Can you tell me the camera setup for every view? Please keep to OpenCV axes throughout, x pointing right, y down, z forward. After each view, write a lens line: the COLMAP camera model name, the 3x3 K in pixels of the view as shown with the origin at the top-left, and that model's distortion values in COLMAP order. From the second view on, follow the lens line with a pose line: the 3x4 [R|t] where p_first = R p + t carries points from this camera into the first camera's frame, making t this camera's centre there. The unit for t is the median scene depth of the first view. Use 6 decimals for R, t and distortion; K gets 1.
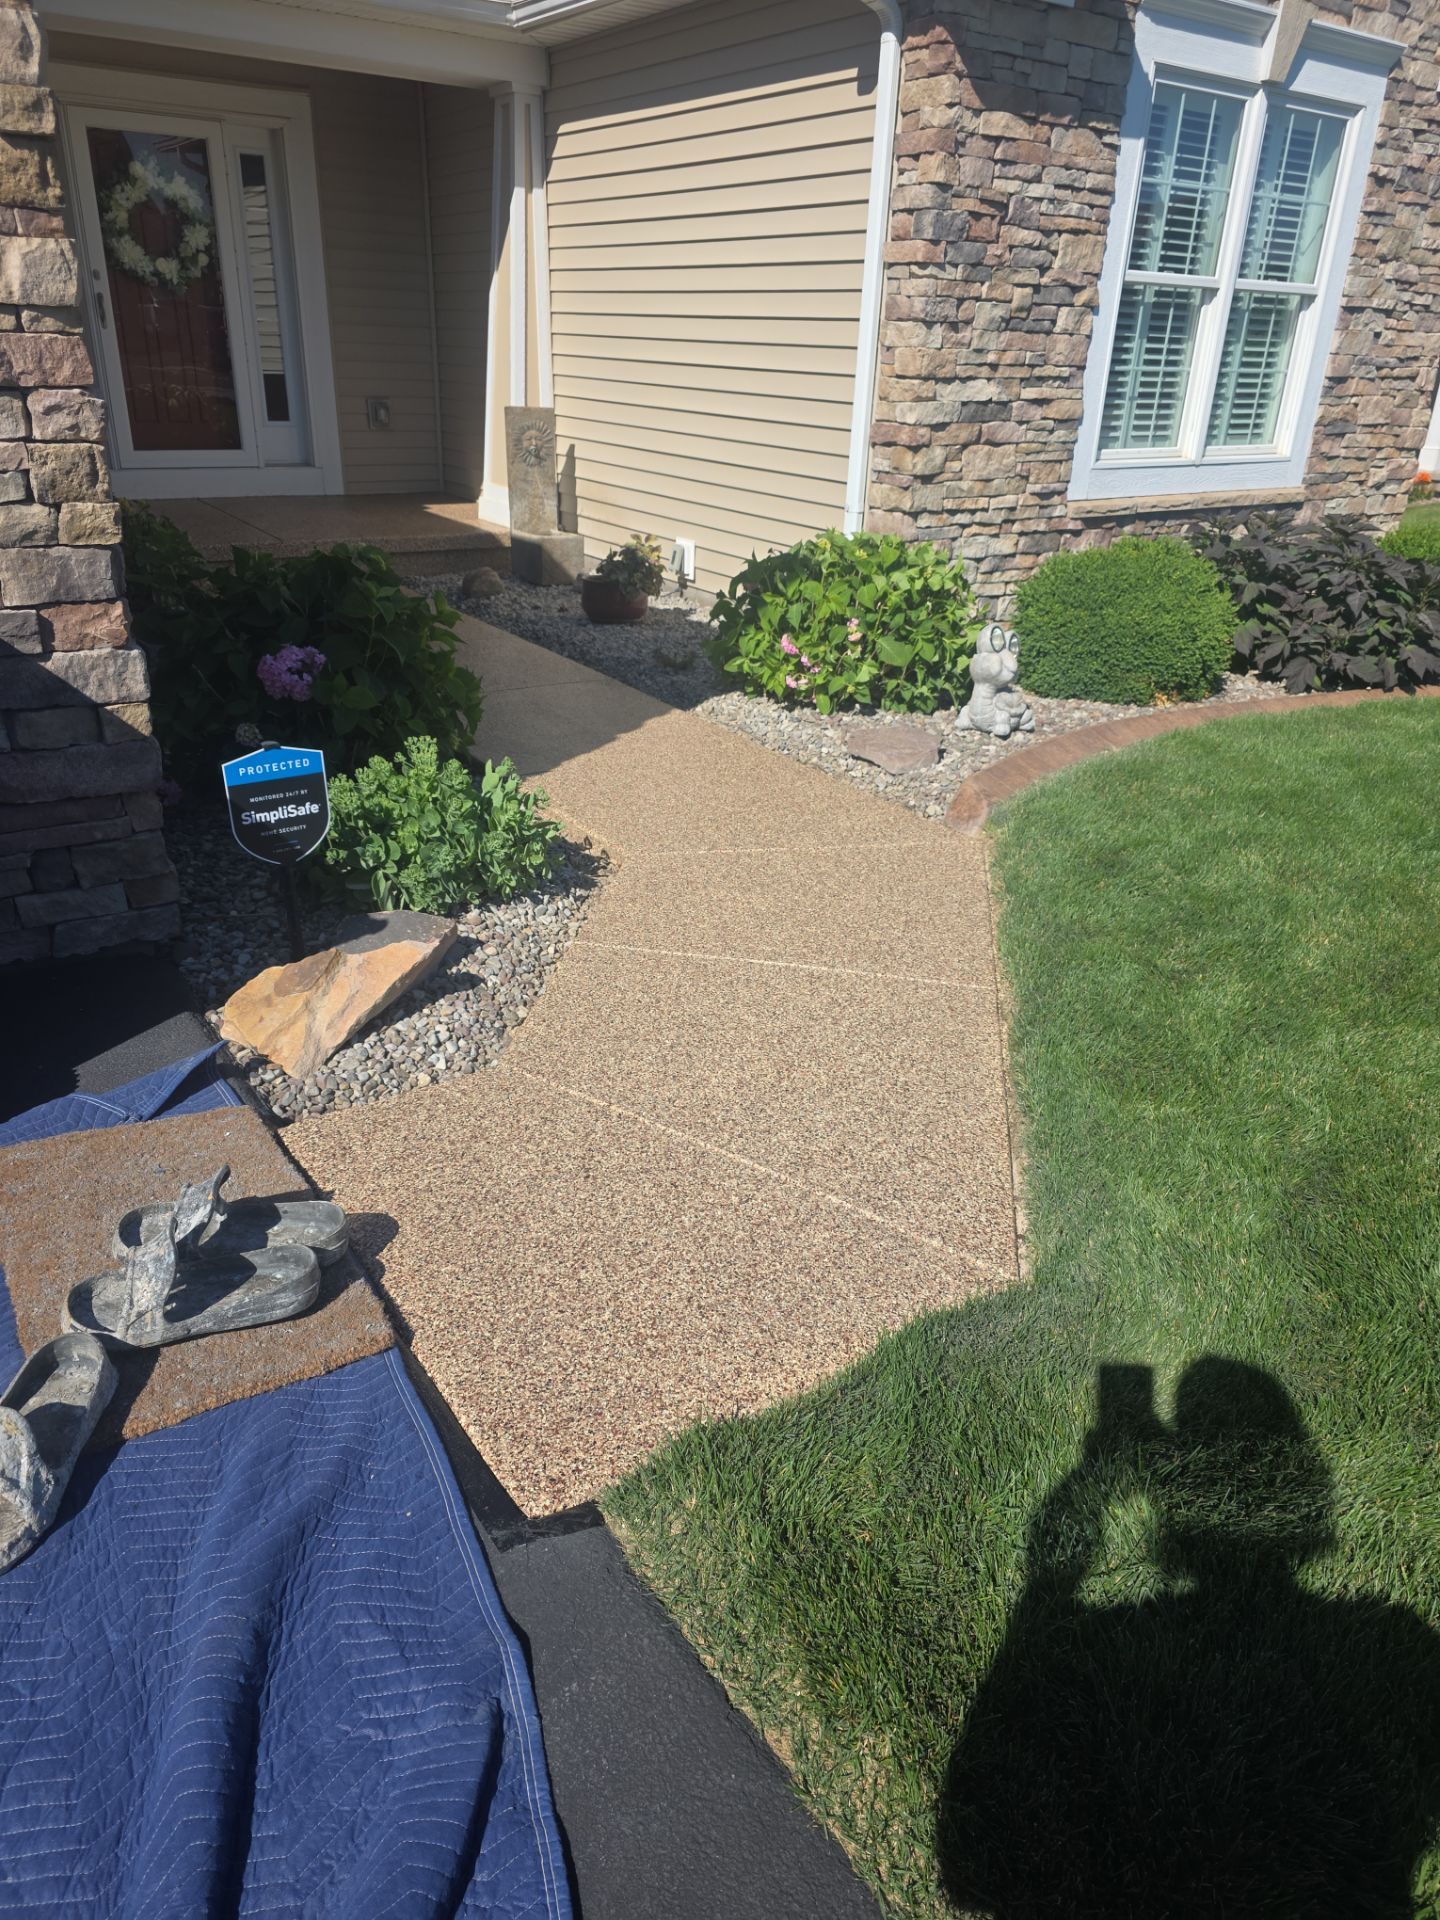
lens RADIAL K [[1299.2, 0, 718.4], [0, 1299.2, 961.7], [0, 0, 1]] dist [0.011725, -0.017531]
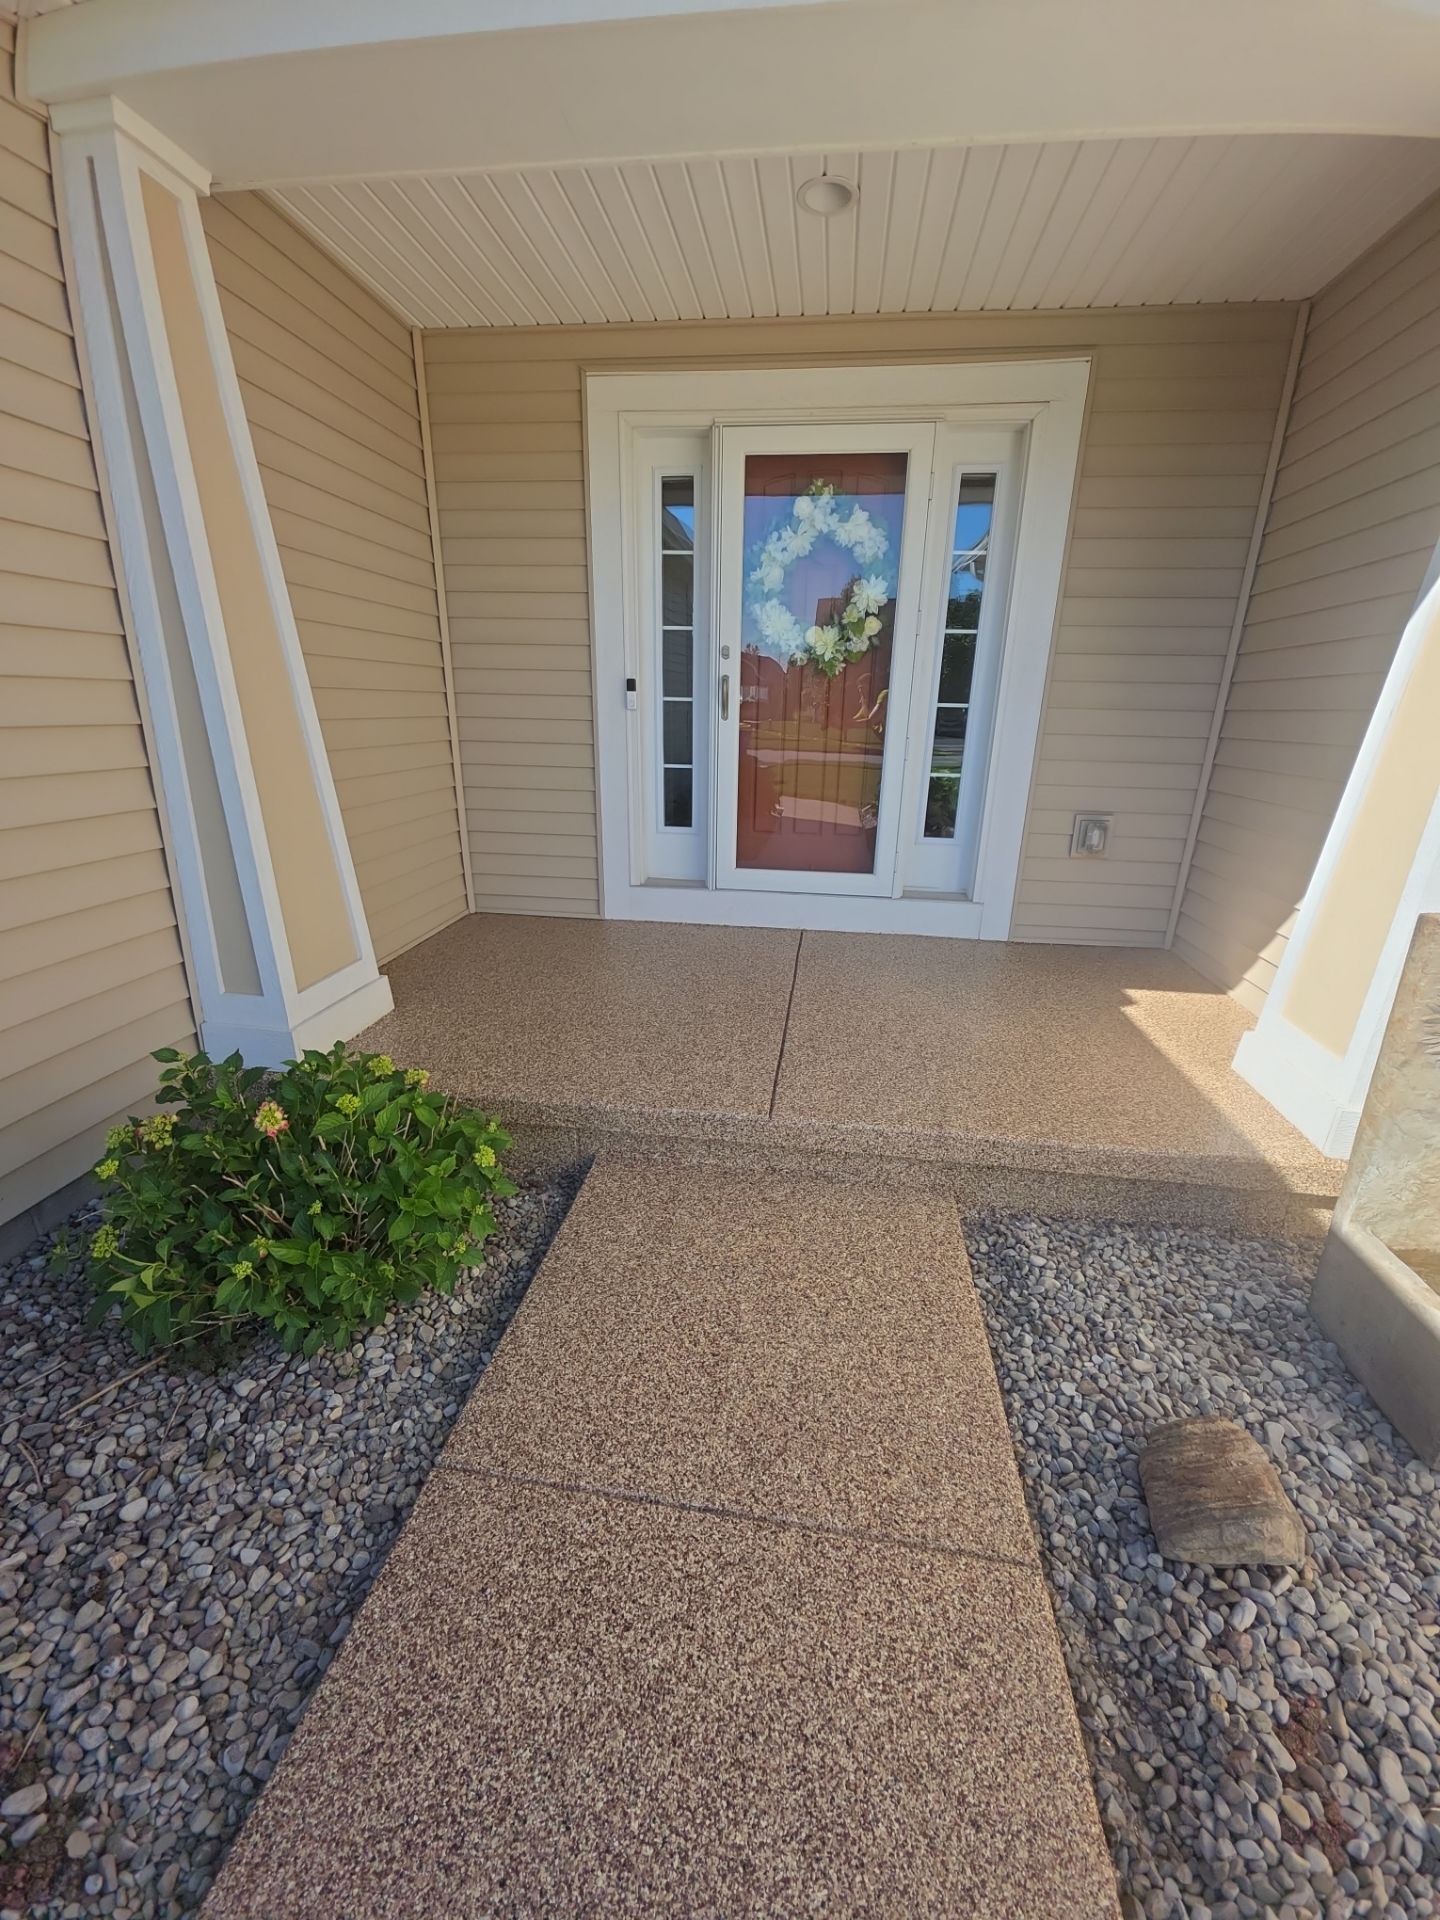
lens RADIAL K [[755.4, 0, 722.1], [0, 755.4, 961.2], [0, 0, 1]] dist [0.008110, -0.000463]
pose [[0.744224, 0.194809, -0.638890, -0.226859], [-0.285606, 0.957481, -0.040741, -0.469073], [0.603788, 0.212791, 0.768219, 0.973341]]
